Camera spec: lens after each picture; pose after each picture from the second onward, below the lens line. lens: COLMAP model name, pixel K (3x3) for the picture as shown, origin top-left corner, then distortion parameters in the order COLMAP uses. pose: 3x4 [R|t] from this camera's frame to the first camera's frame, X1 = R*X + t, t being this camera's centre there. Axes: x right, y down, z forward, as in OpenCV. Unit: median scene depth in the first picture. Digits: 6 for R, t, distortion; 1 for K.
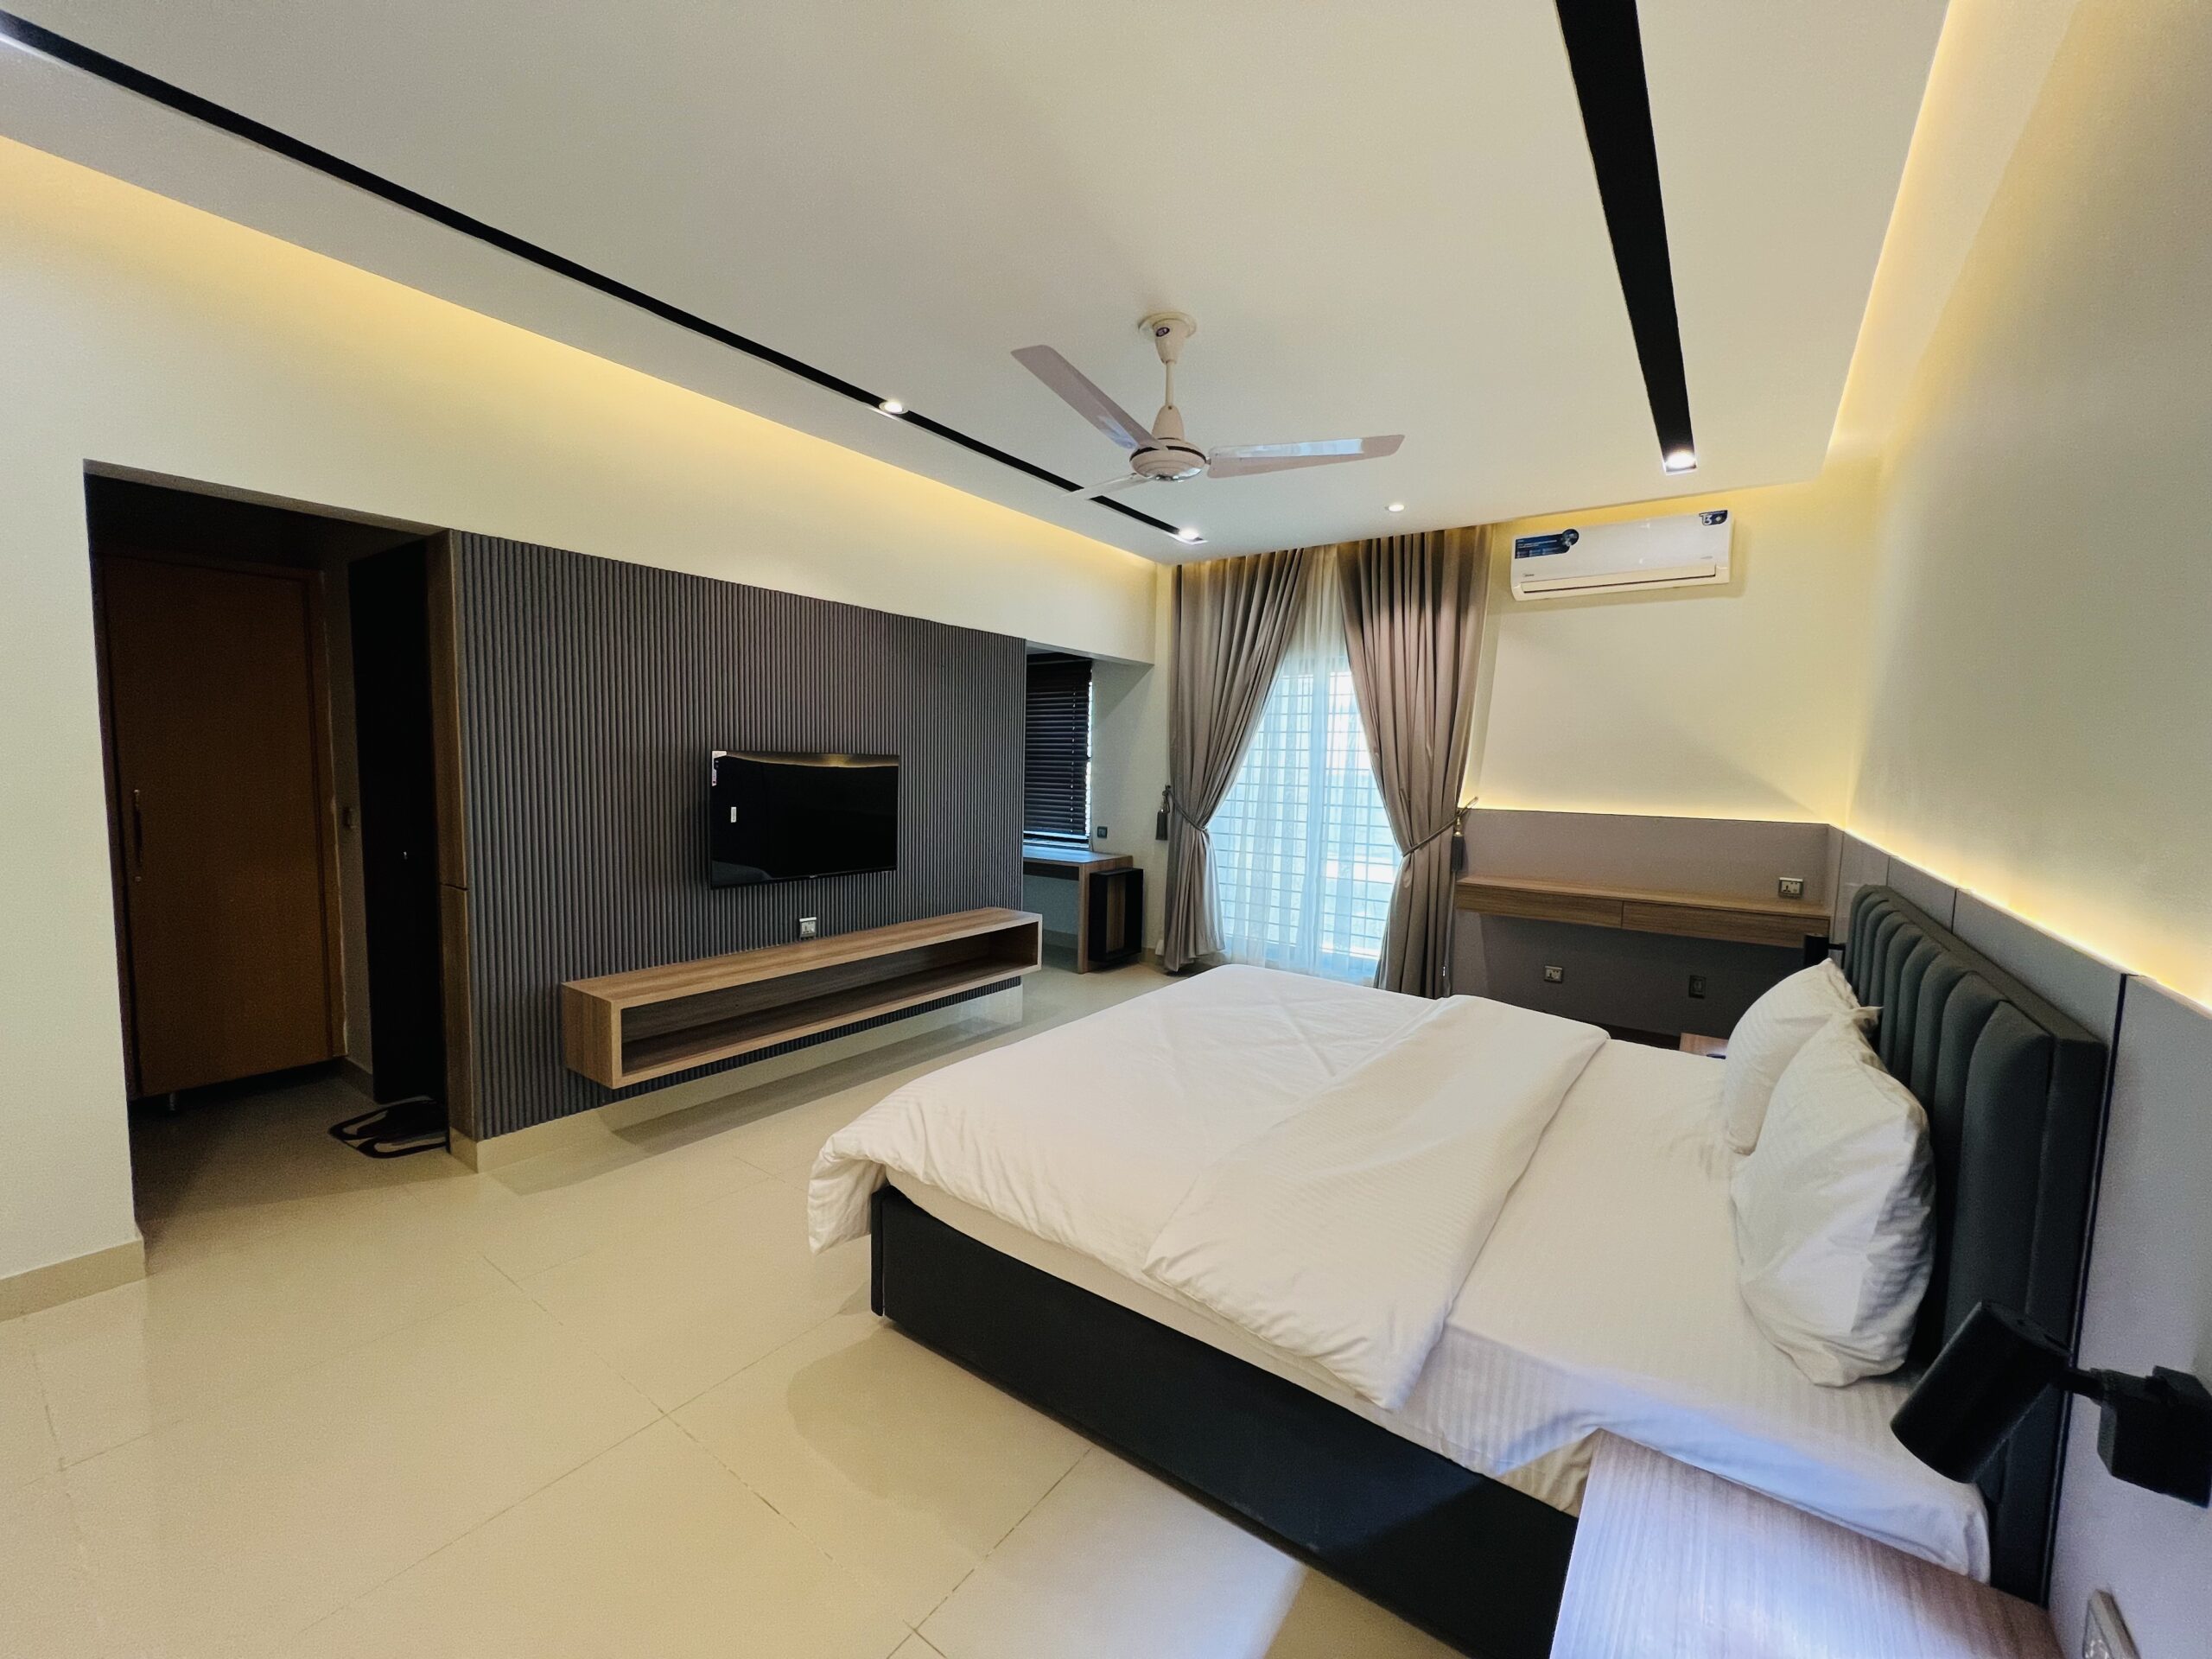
lens RADIAL K [[887.0, 0, 1103.9], [0, 887.0, 836.3], [0, 0, 1]] dist [-0.000607, 0.000234]
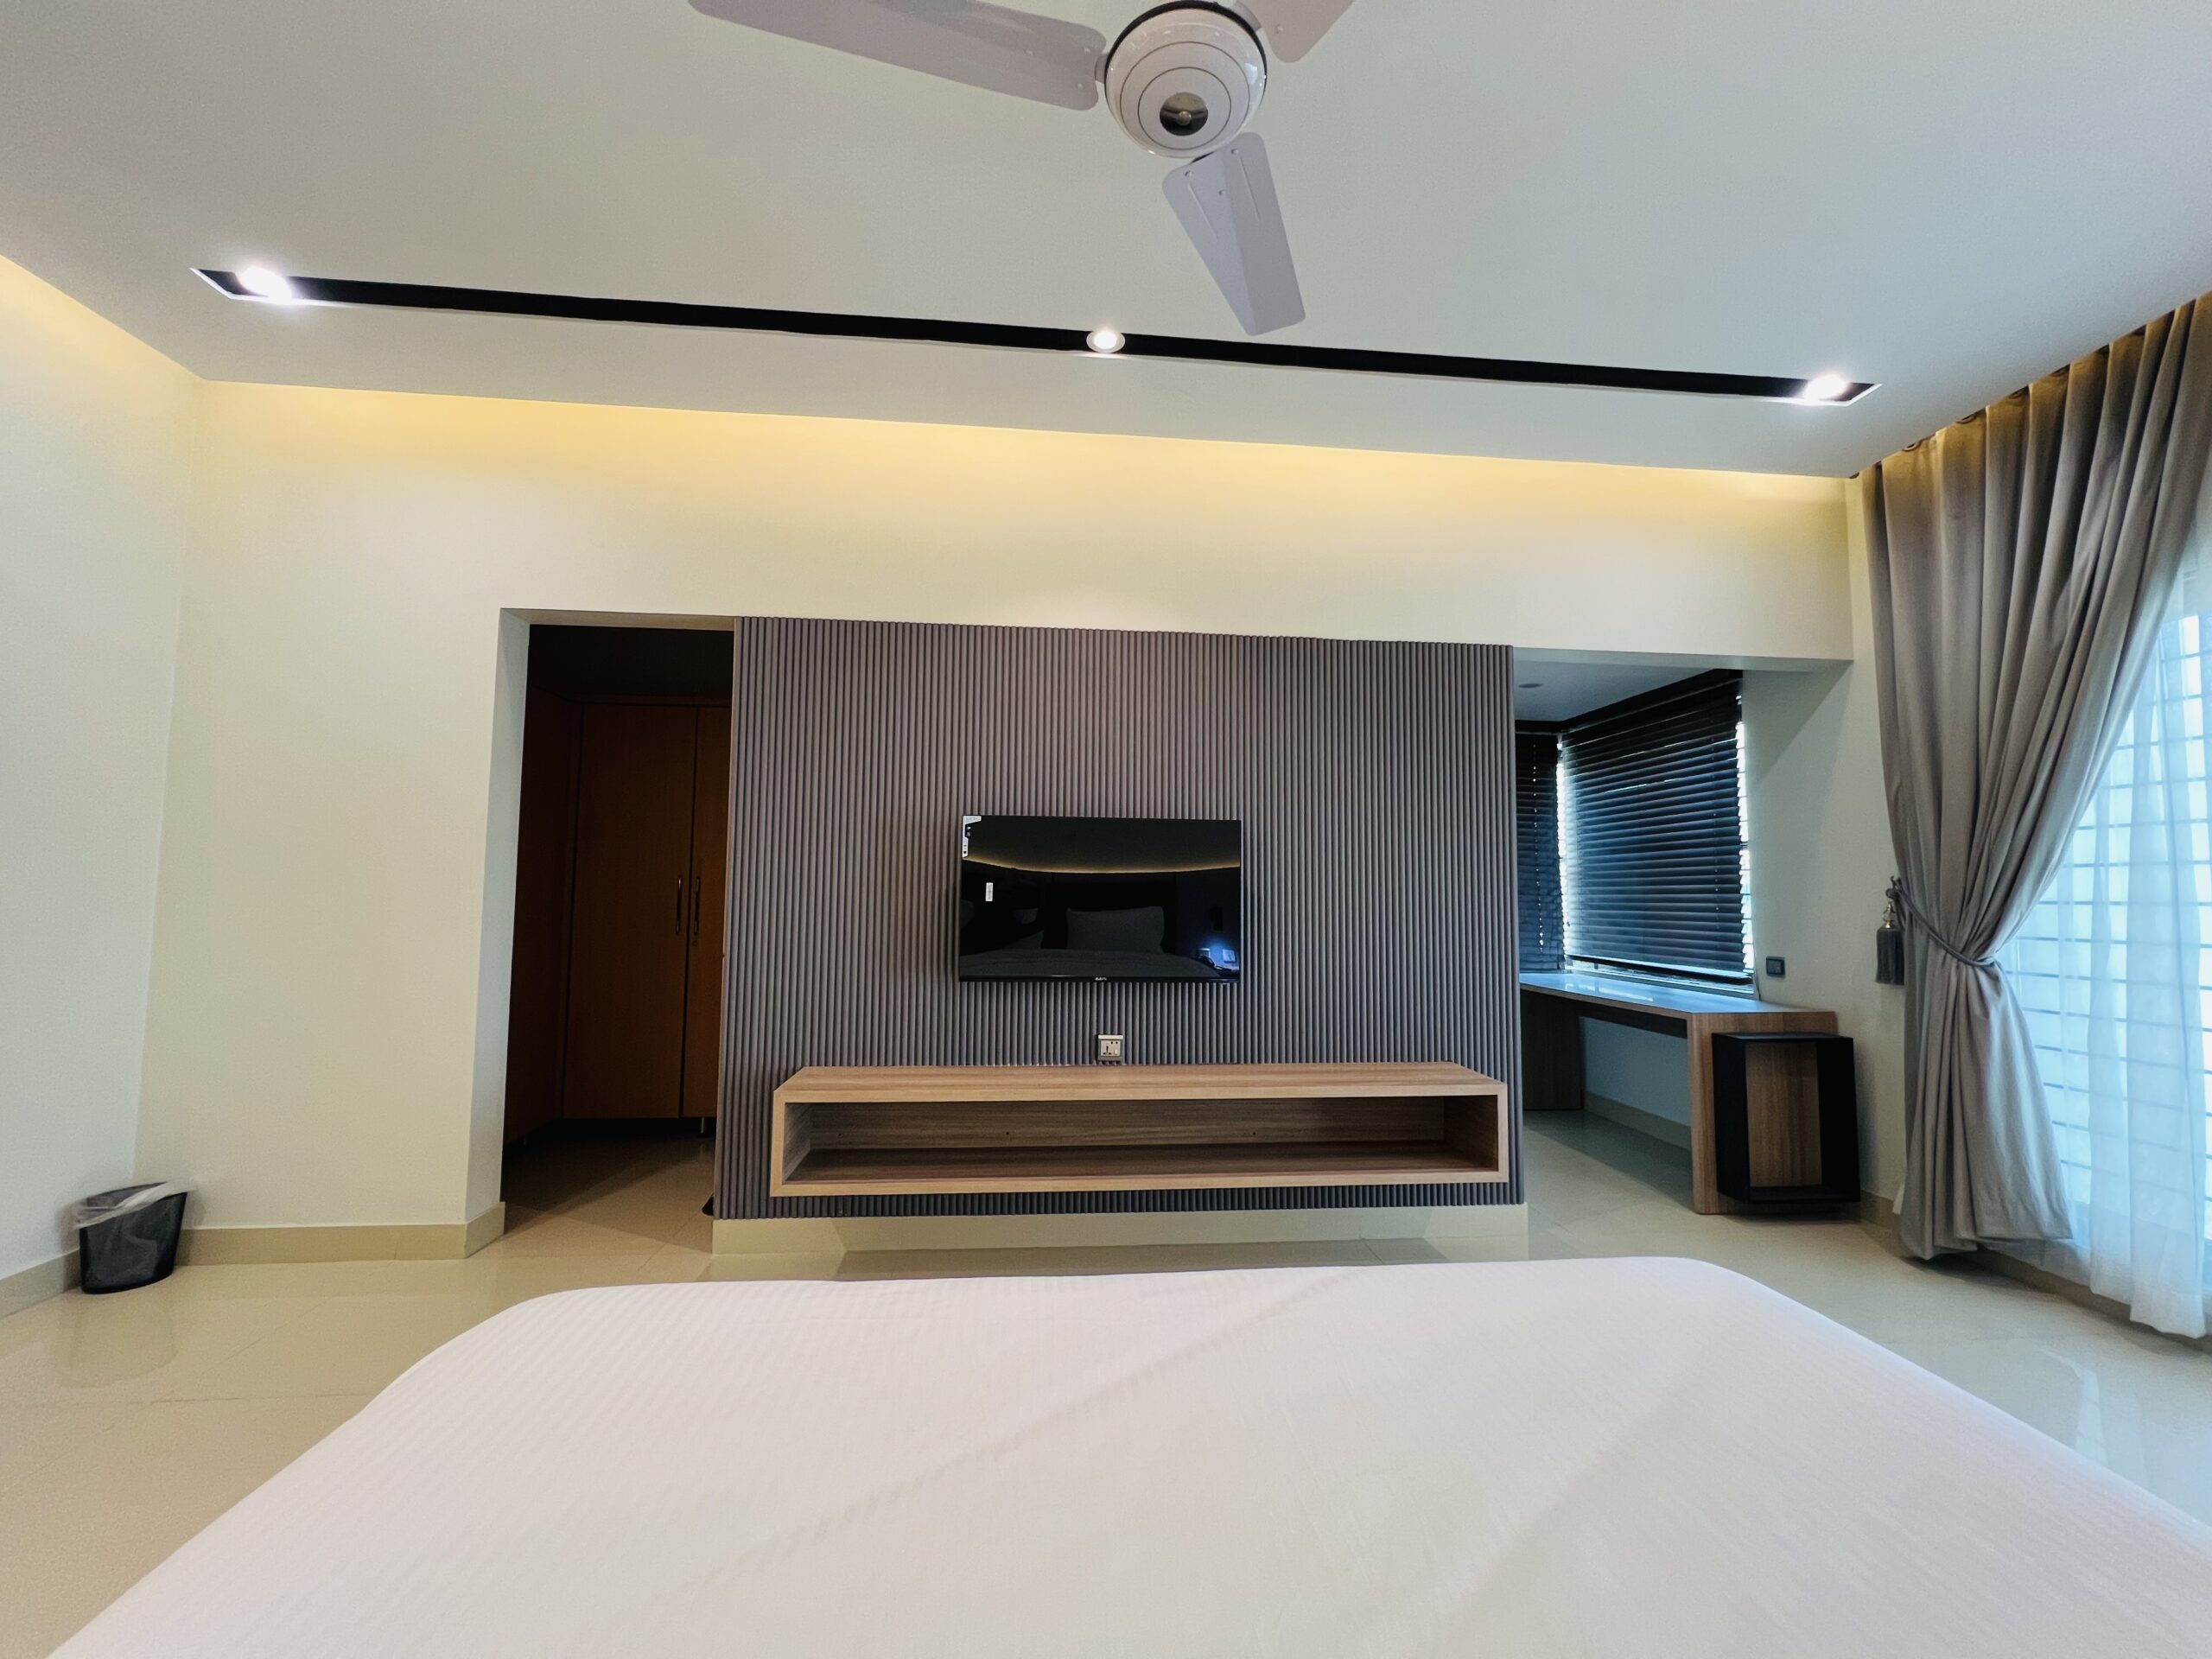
lens RADIAL K [[889.5, 0, 1112.7], [0, 889.5, 834.2], [0, 0, 1]] dist [0.000204, -0.001108]
pose [[0.655941, -0.067173, -0.751817, 0.180041], [-0.060770, 0.988099, -0.141304, 0.020523], [0.752362, 0.138376, 0.644053, 0.341836]]
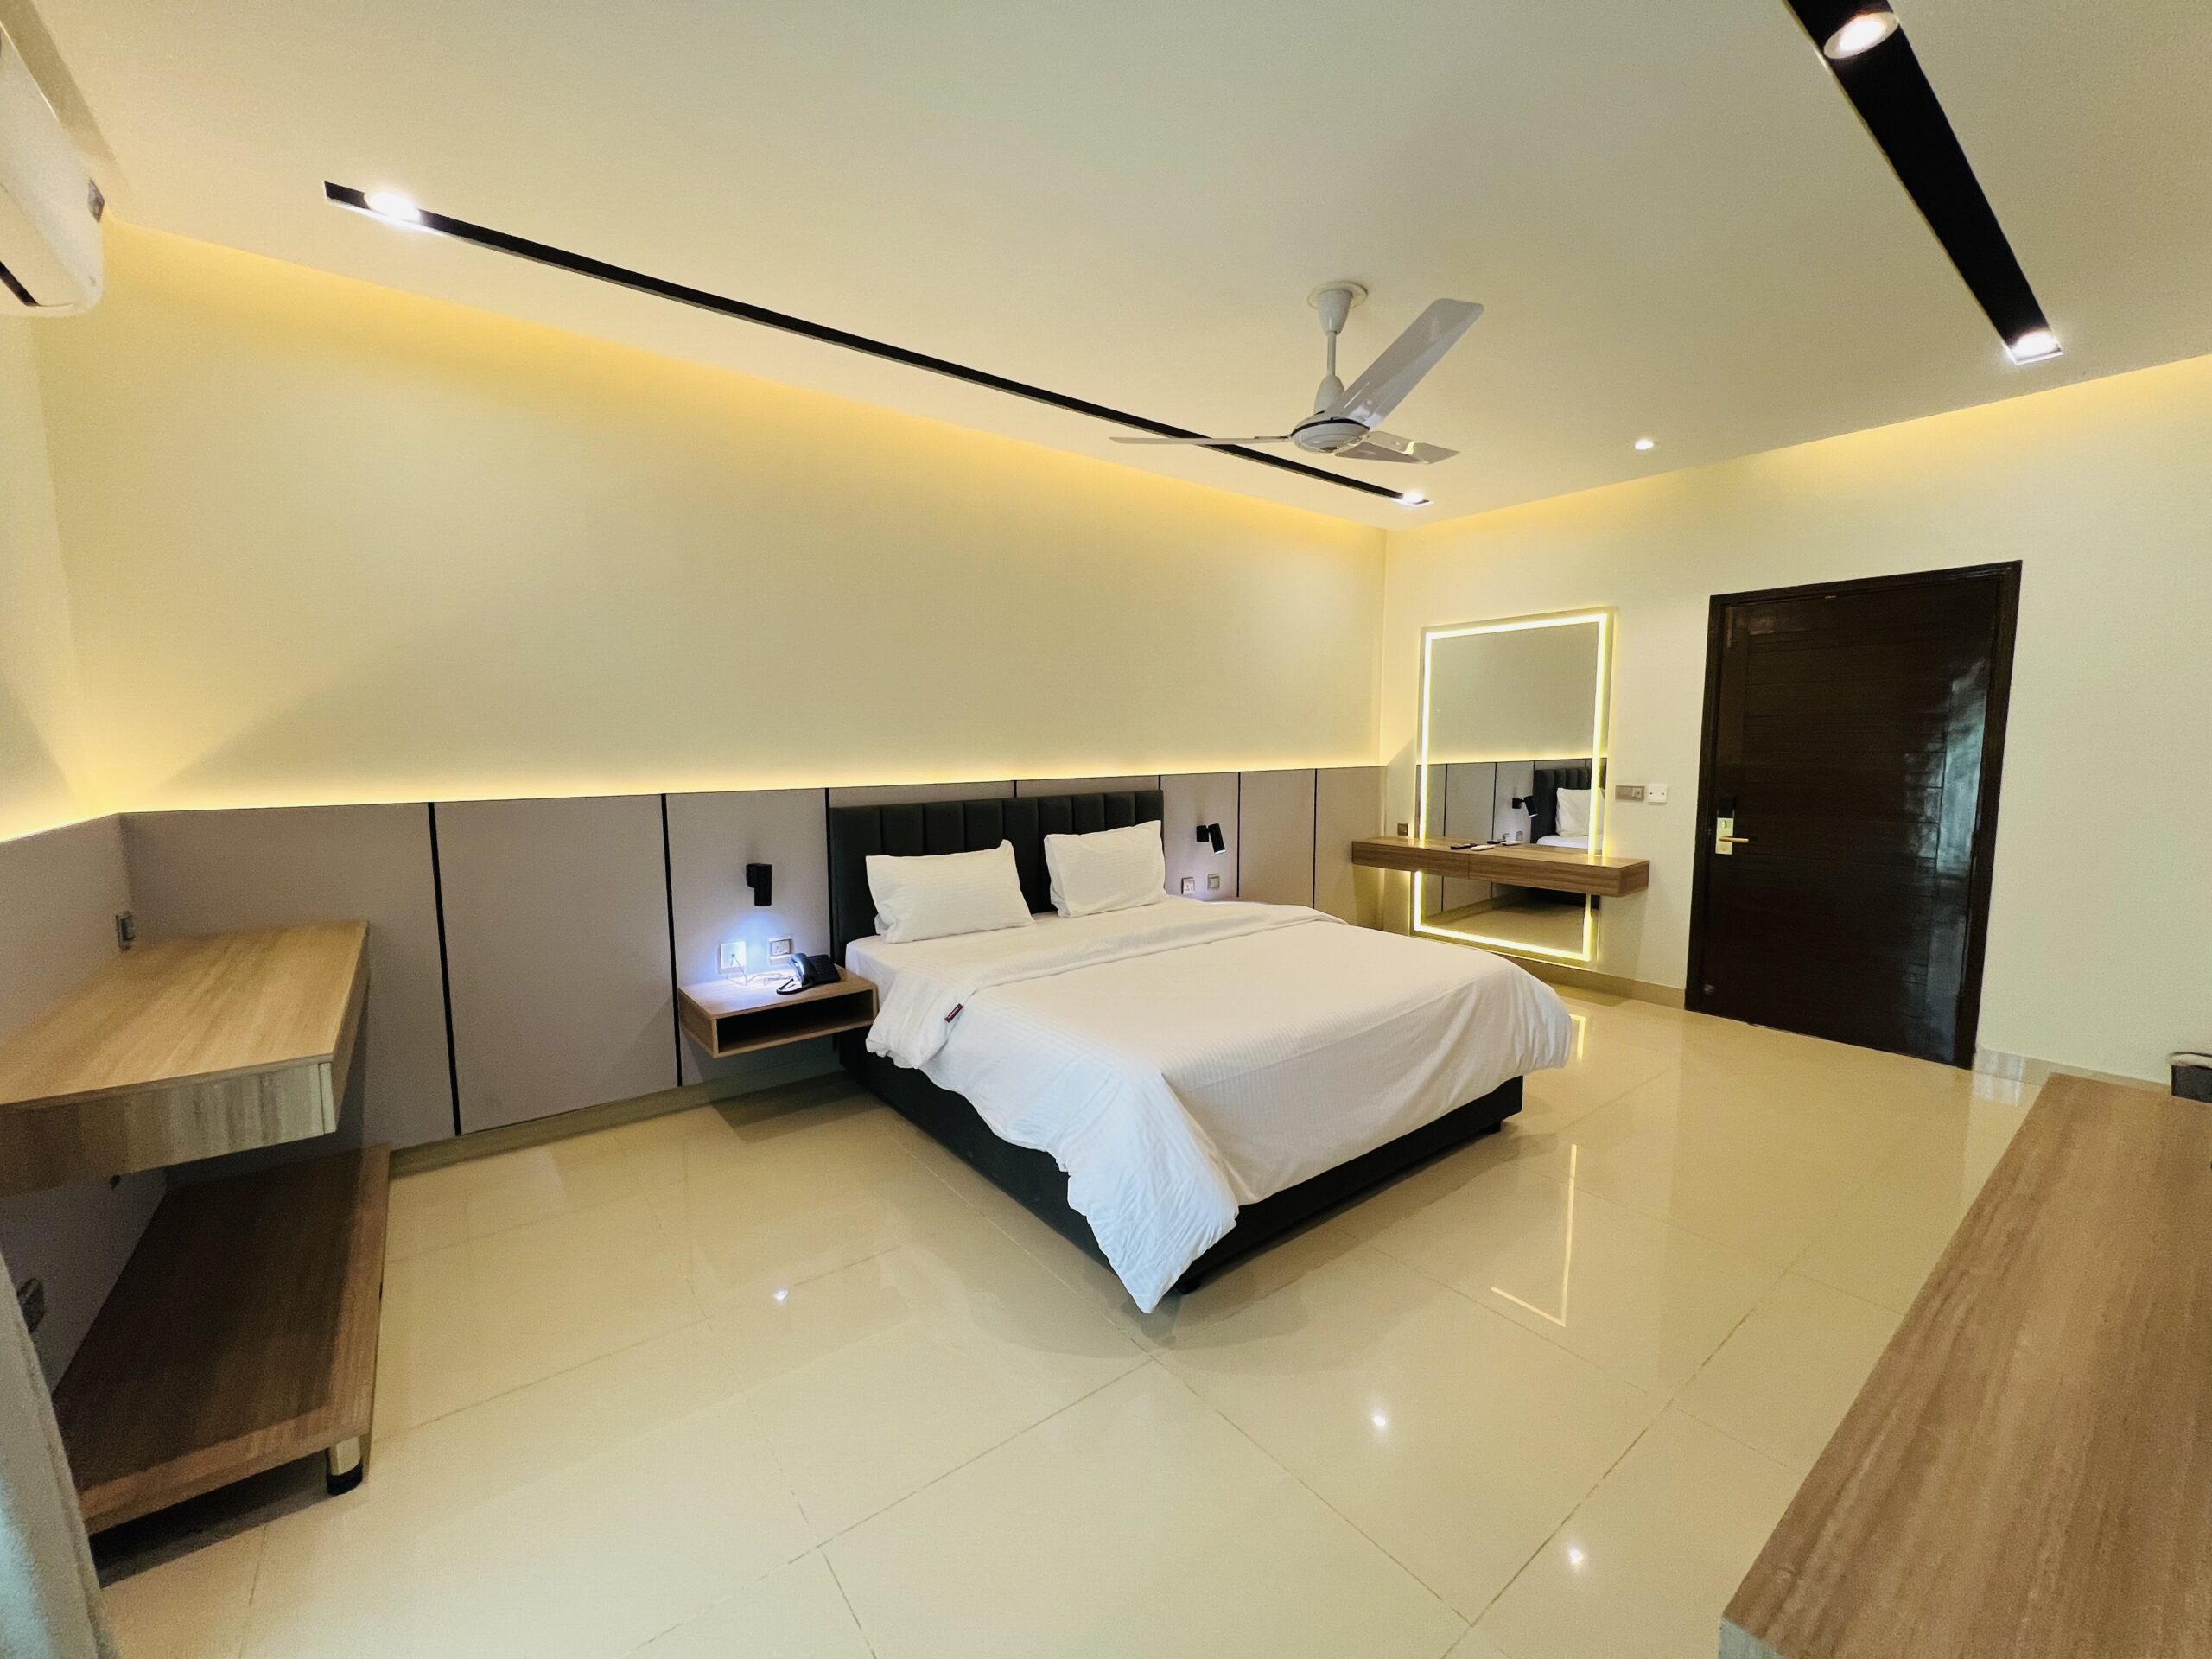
lens RADIAL K [[889.5, 0, 1101.4], [0, 889.5, 830.6], [0, 0, 1]] dist [0.000204, -0.001108]
pose [[-0.958394, -0.050548, 0.280938, 0.004439], [0.004707, 0.981263, 0.192613, -0.084152], [-0.285411, 0.185922, -0.940199, 0.992889]]
